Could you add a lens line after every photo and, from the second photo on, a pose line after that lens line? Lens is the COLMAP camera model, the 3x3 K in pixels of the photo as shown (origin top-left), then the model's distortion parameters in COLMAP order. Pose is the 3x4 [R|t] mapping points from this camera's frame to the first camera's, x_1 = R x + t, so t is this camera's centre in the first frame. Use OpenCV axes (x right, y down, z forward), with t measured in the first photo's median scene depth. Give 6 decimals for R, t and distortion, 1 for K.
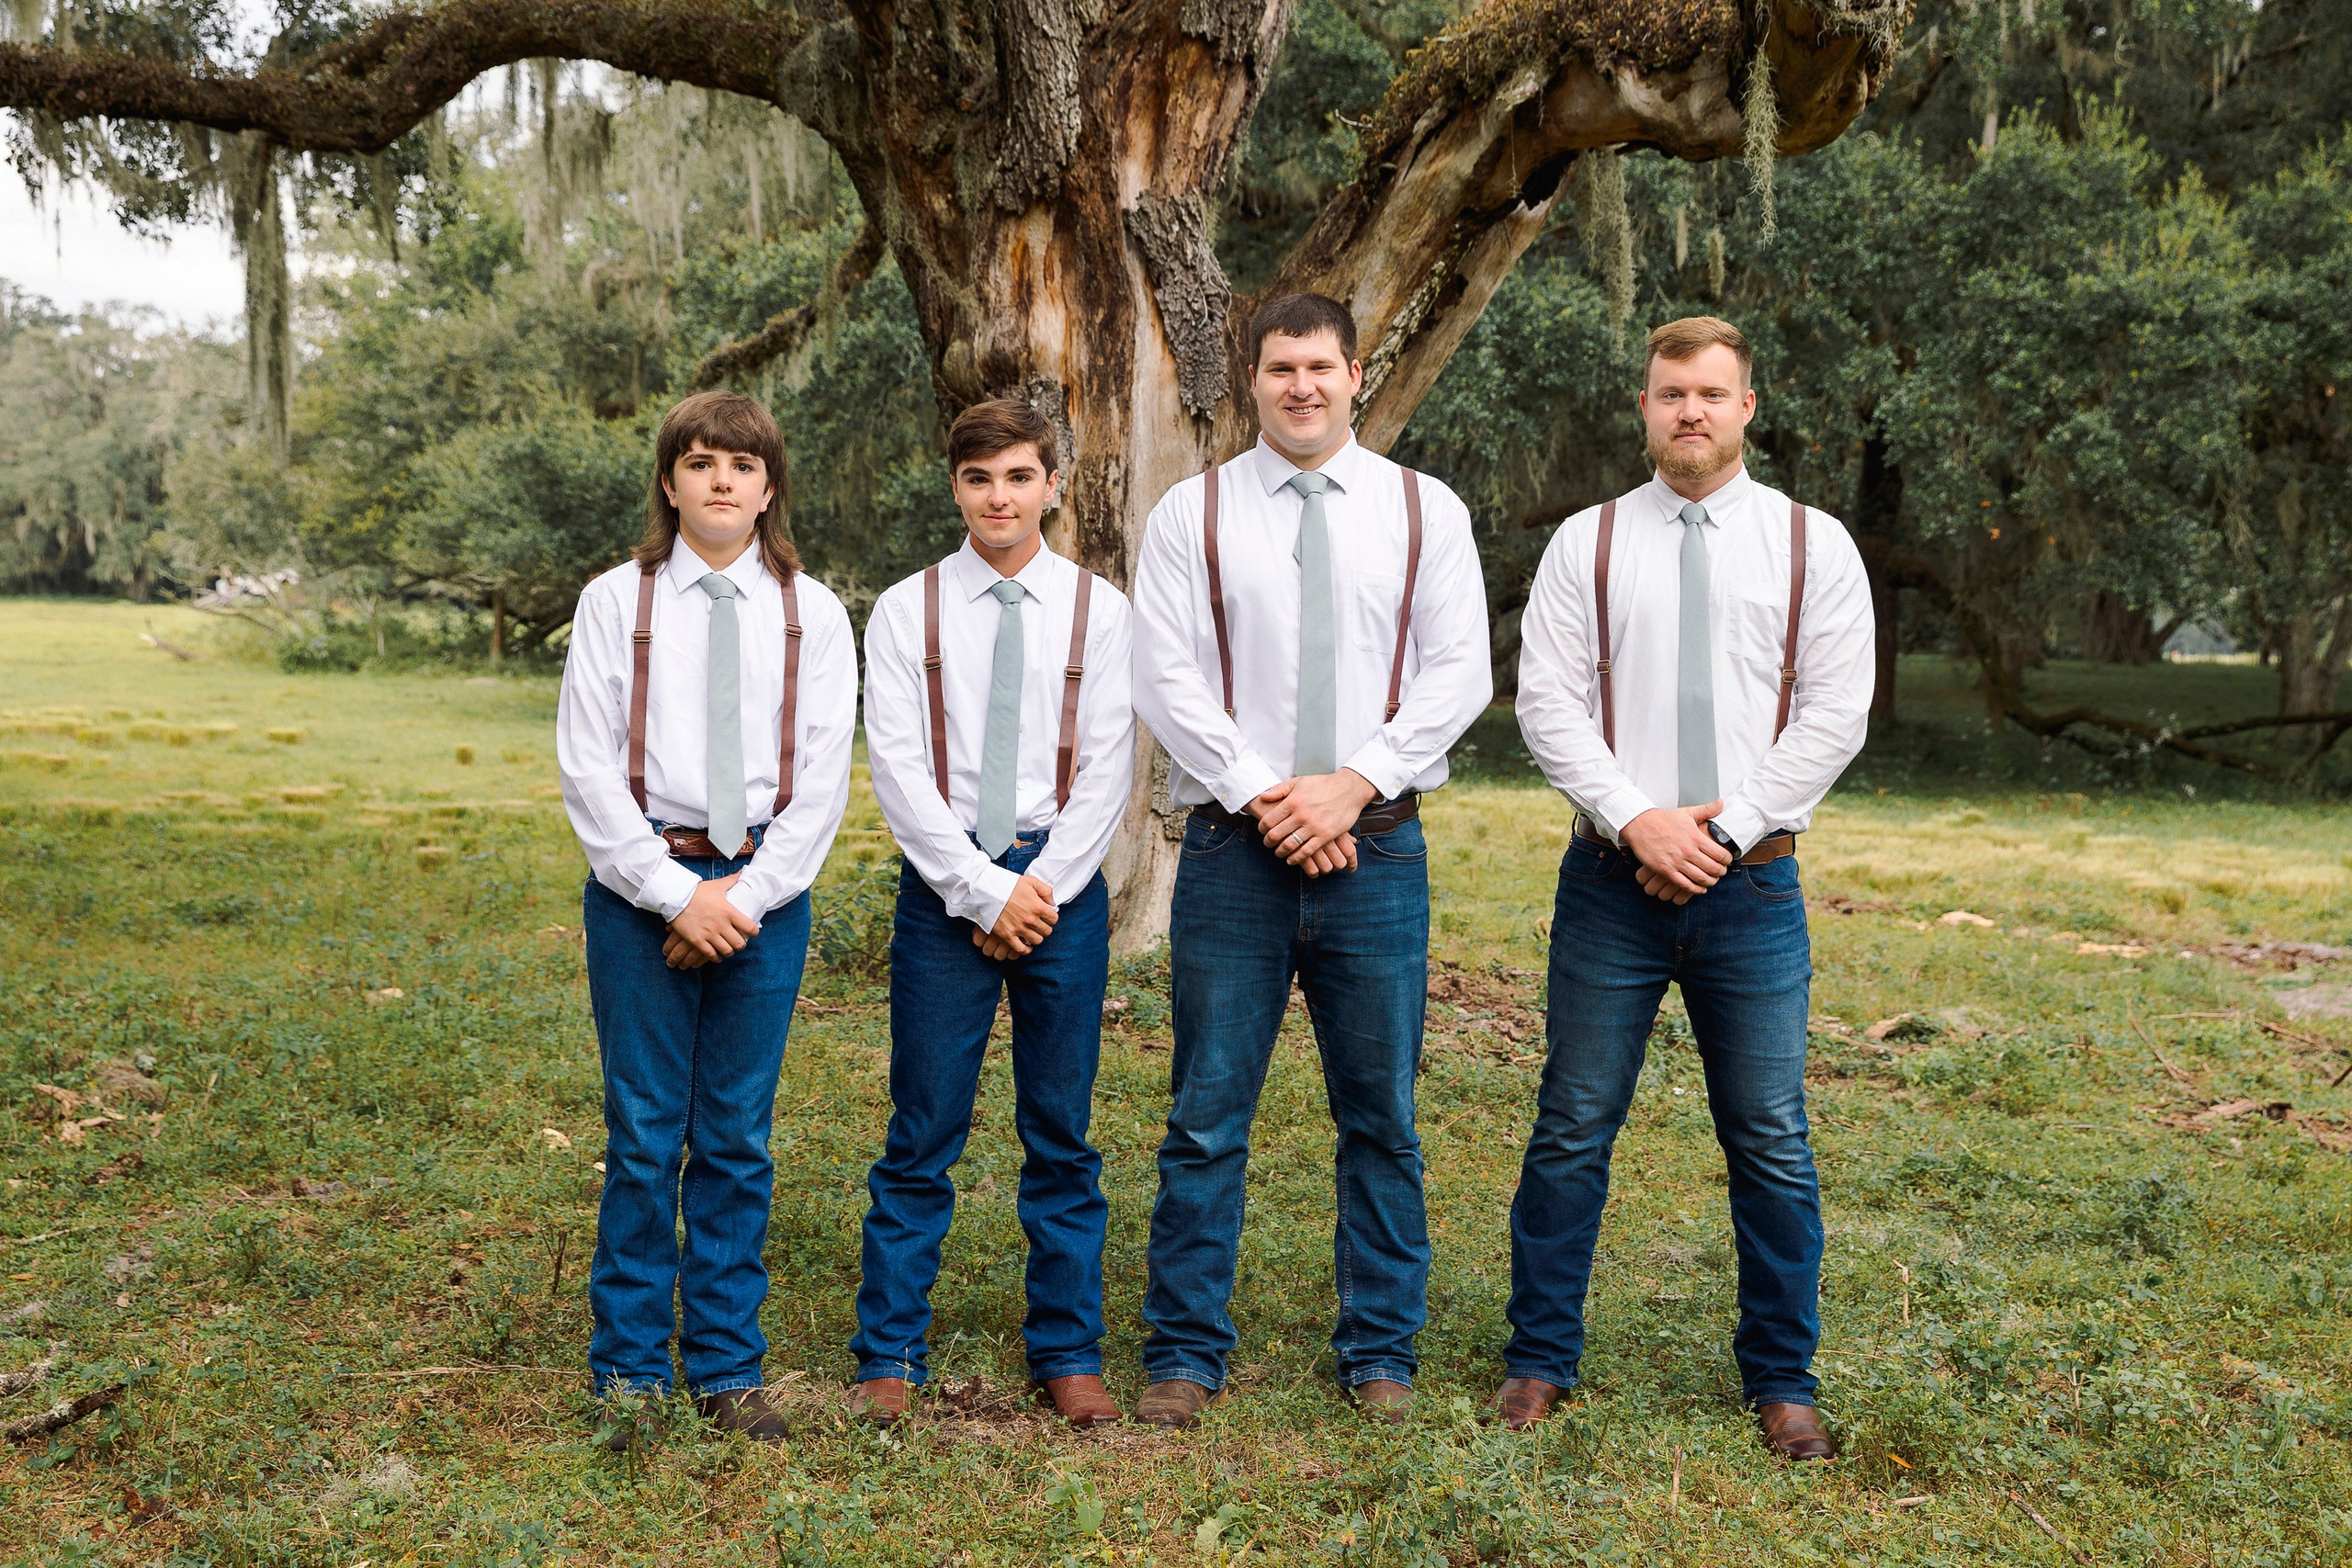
lens RADIAL K [[2859.4, 0, 1180.3], [0, 2859.4, 750.8], [0, 0, 1]] dist [0.003729, 0.191701]
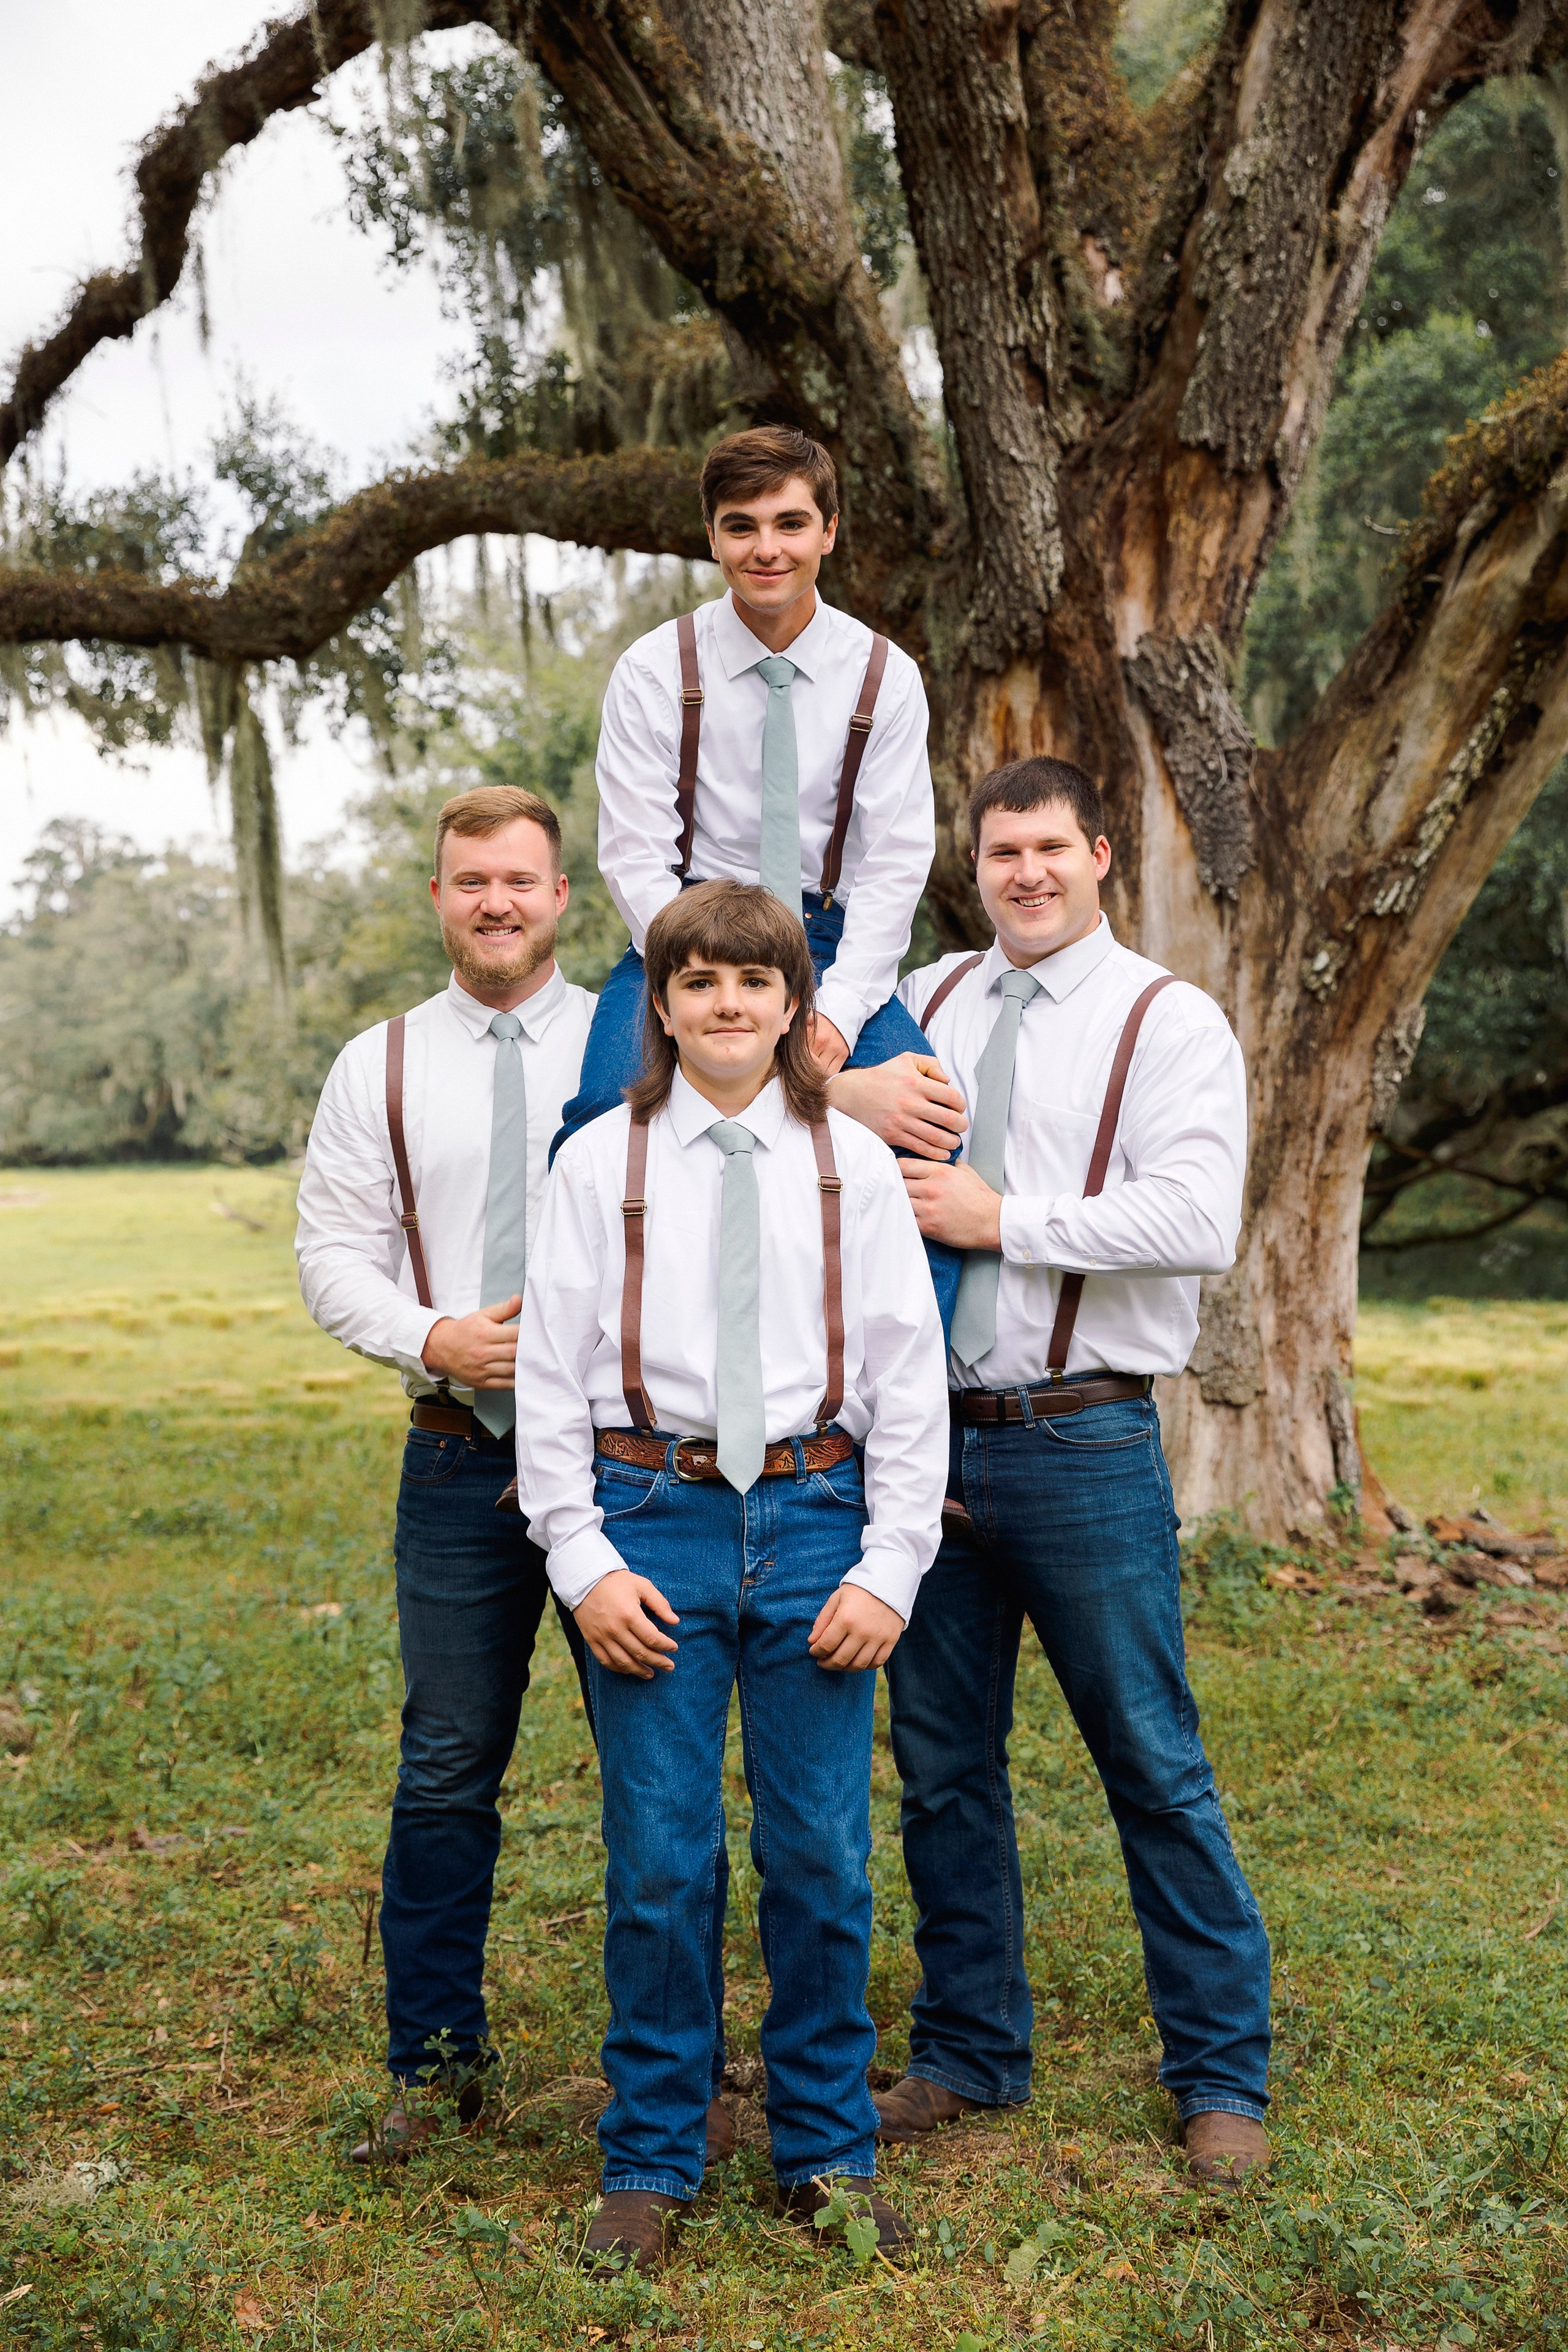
lens RADIAL K [[3363.1, 0, 784.0], [0, 3363.1, 1176.0], [0, 0, 1]] dist [0.126315, -0.025033]
pose [[0.981552, -0.048700, -0.184891, 0.059201], [0.042031, 0.998322, -0.039826, -0.000768], [0.186520, 0.031321, 0.981952, 0.006644]]
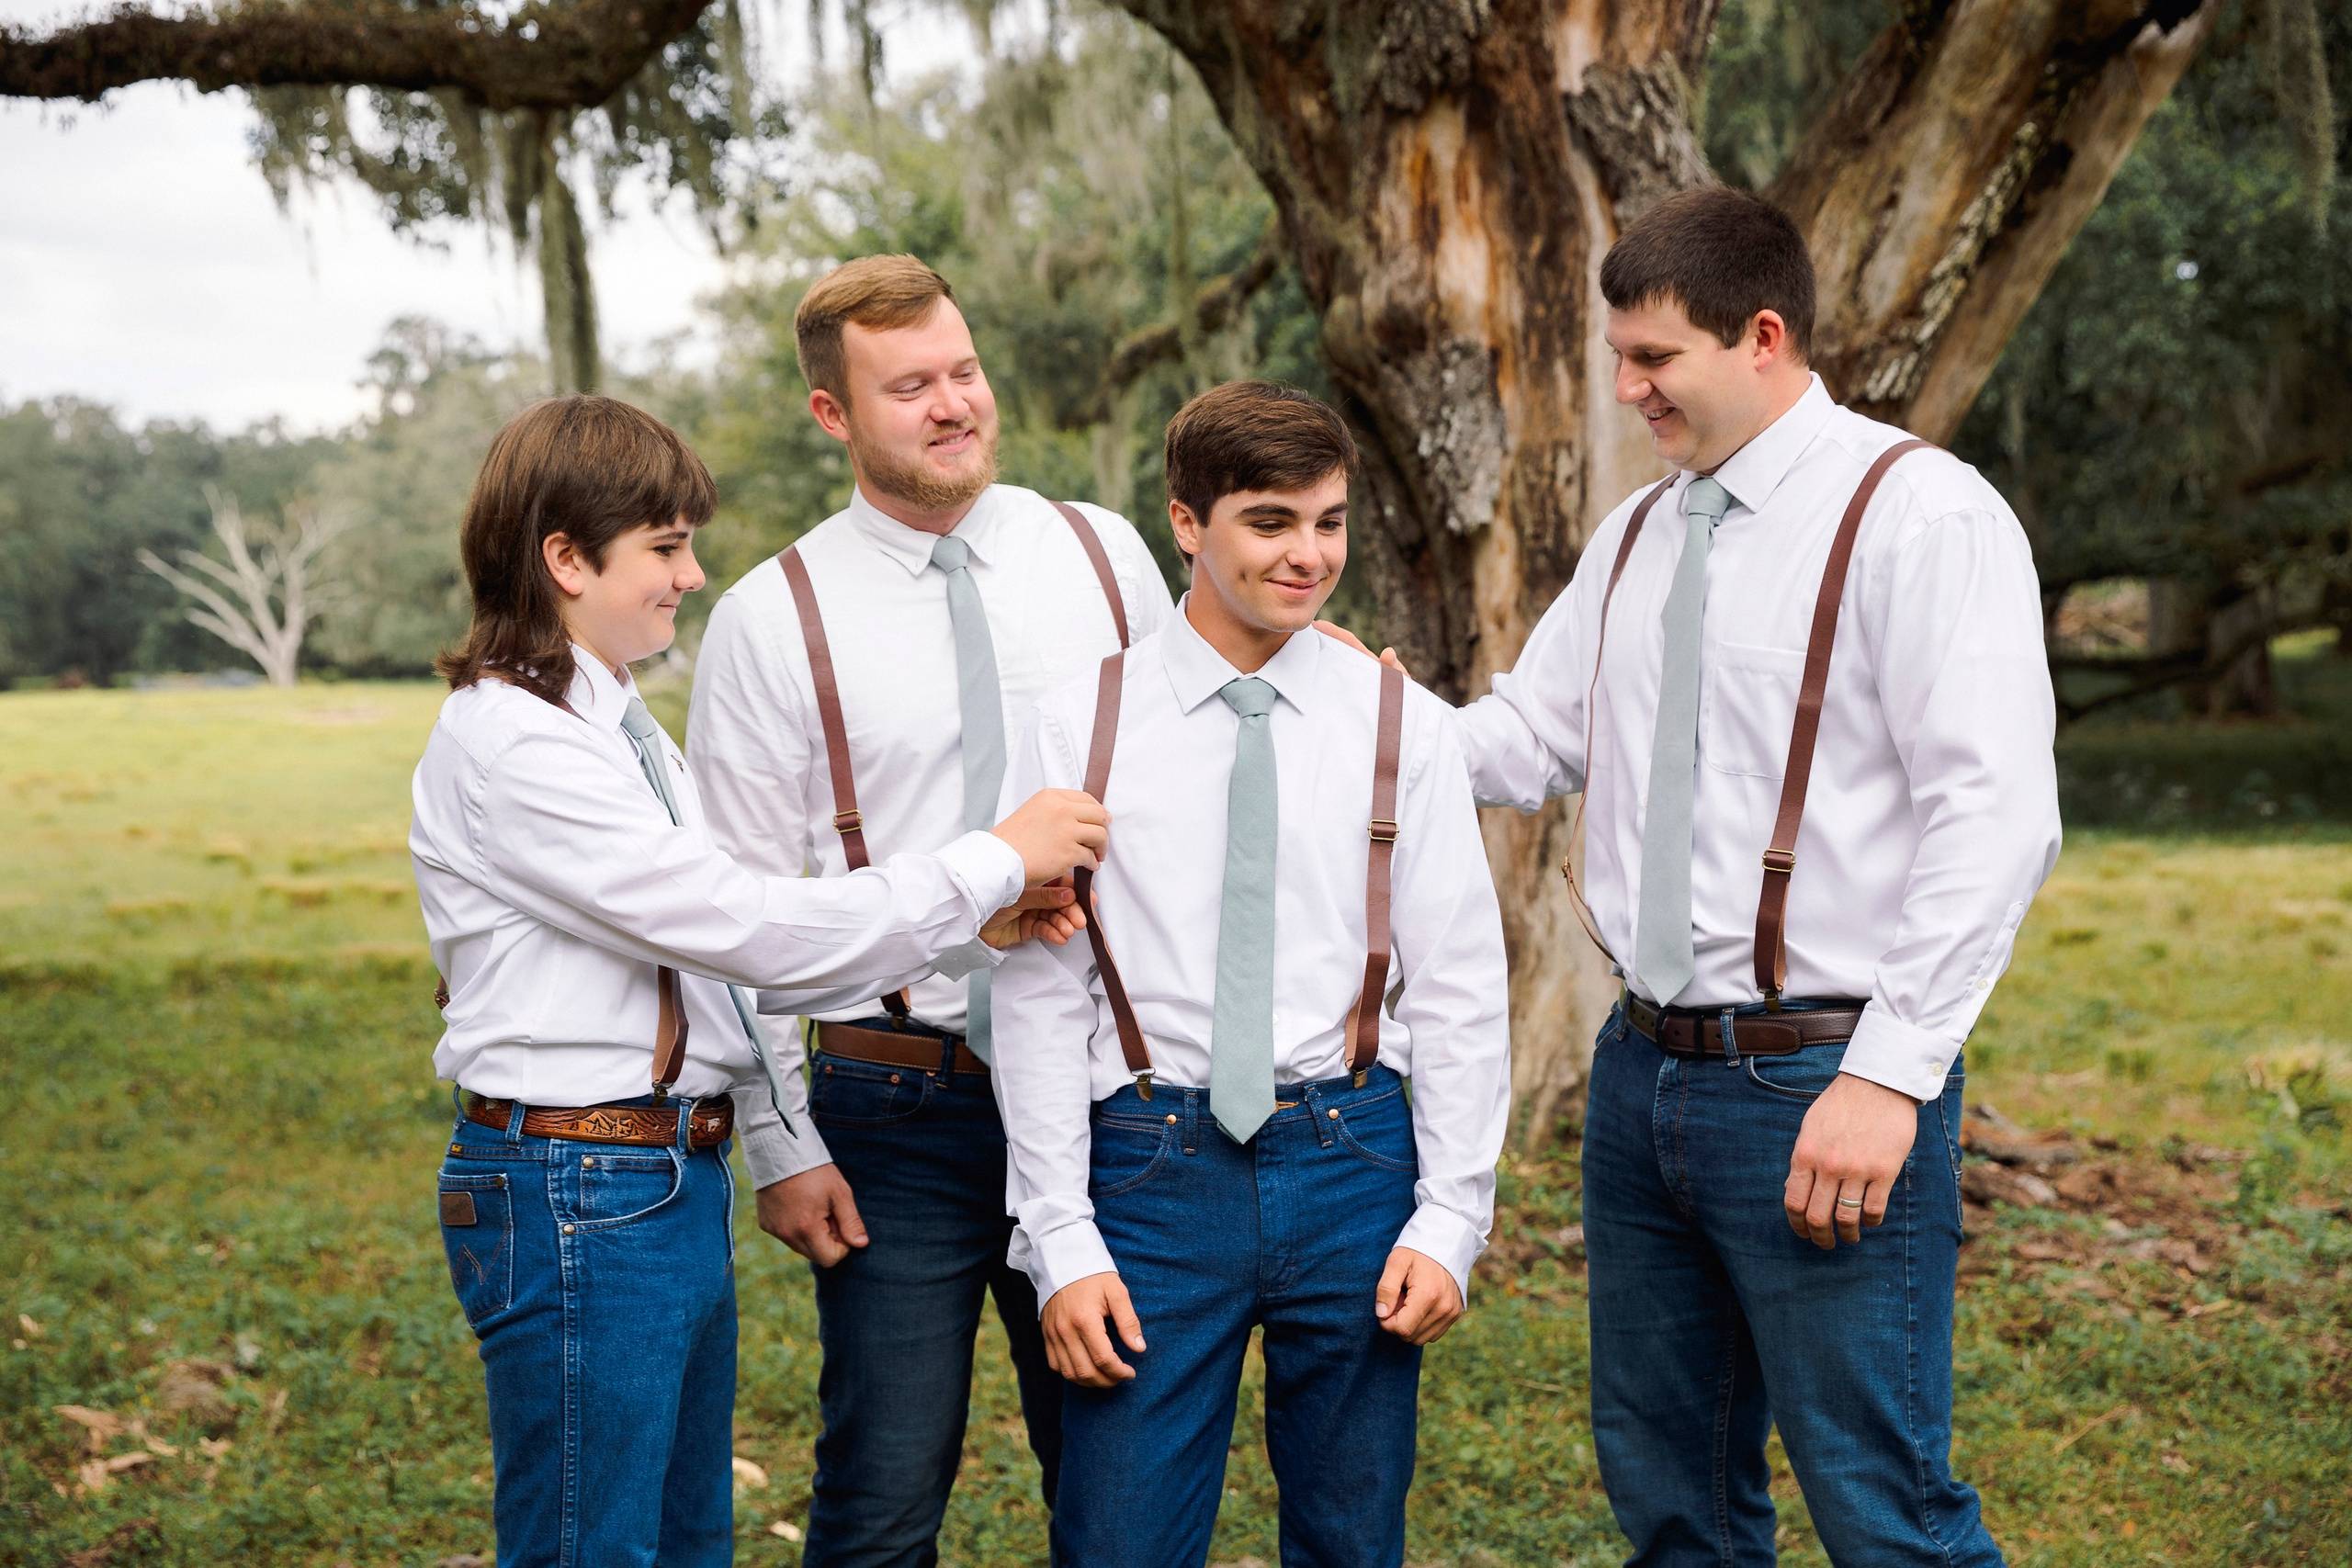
lens RADIAL K [[3491.0, 0, 1172.9], [0, 3491.0, 770.7], [0, 0, 1]] dist [0.123202, 0.098346]
pose [[0.982168, -0.046954, -0.182045, 0.035420], [0.044848, 0.998871, -0.015669, -0.012919], [0.182575, 0.007225, 0.983165, 0.132053]]
